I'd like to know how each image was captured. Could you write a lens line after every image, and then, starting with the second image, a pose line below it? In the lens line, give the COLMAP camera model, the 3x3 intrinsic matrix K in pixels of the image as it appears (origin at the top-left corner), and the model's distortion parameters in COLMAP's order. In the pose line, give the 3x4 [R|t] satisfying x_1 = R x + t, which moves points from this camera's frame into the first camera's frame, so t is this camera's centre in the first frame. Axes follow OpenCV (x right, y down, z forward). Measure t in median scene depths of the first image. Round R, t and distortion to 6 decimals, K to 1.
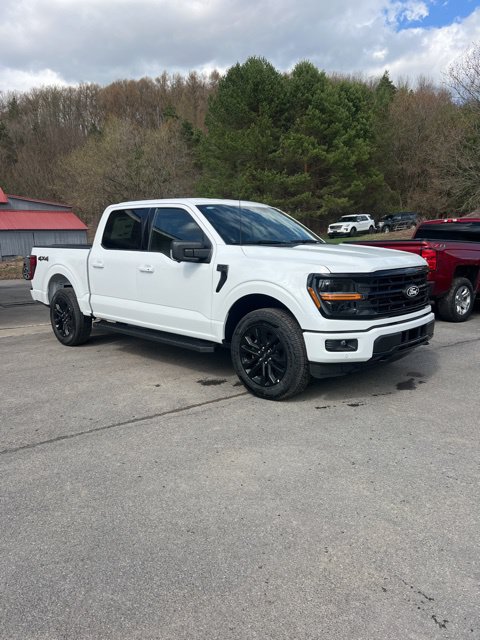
lens RADIAL K [[480.7, 0, 238.5], [0, 480.7, 321.1], [0, 0, 1]] dist [0.046345, -0.053977]
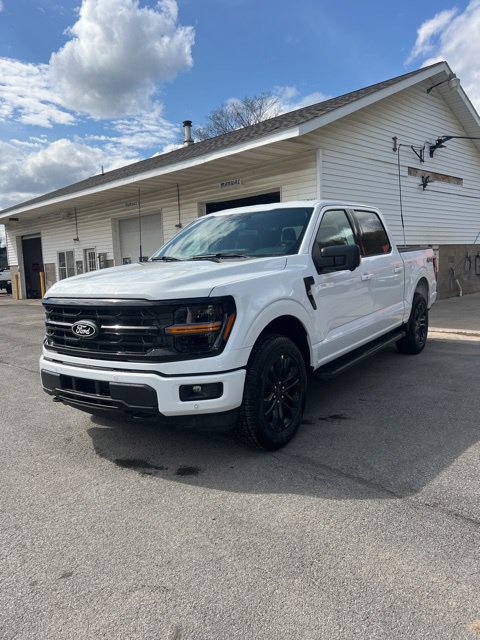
lens RADIAL K [[481.9, 0, 239.4], [0, 481.9, 320.5], [0, 0, 1]] dist [0.049092, -0.037834]
pose [[0.150565, 0.134672, -0.979384, 0.783016], [-0.112303, 0.986595, 0.118399, -0.132770], [0.982201, 0.092161, 0.163671, 0.768026]]
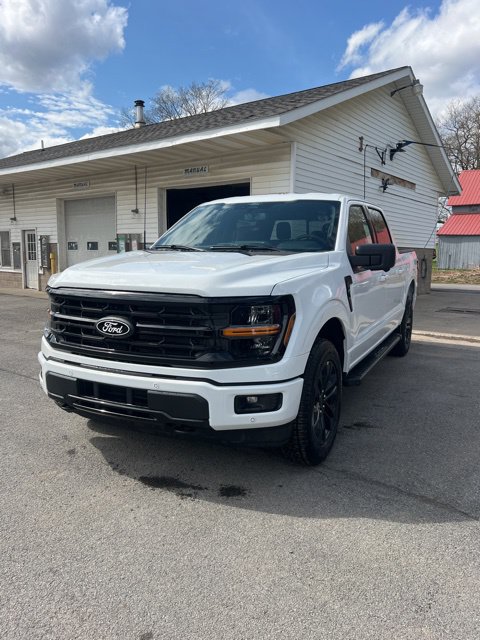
lens RADIAL K [[482.0, 0, 242.1], [0, 482.0, 323.2], [0, 0, 1]] dist [0.042546, -0.040348]
pose [[0.290314, 0.162495, -0.943034, 0.698380], [-0.161799, 0.979624, 0.118990, -0.117920], [0.943154, 0.118037, 0.310690, 0.663047]]
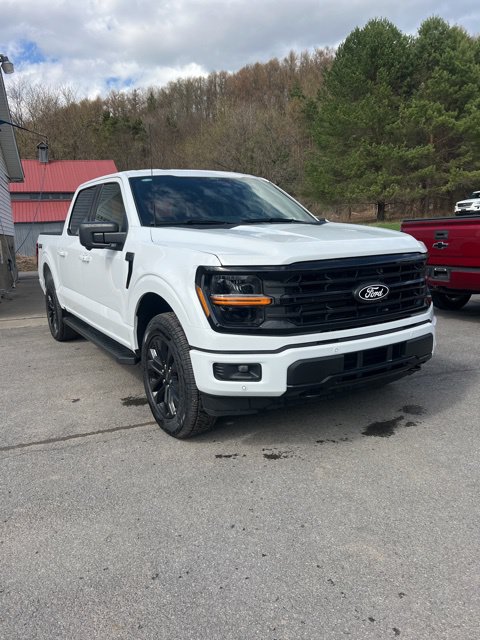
lens RADIAL K [[482.6, 0, 239.6], [0, 482.6, 320.9], [0, 0, 1]] dist [0.041608, -0.043898]
pose [[0.965100, 0.029655, -0.260197, 0.245976], [-0.021795, 0.999216, 0.033042, -0.027955], [0.260973, -0.026217, 0.964990, 0.217013]]
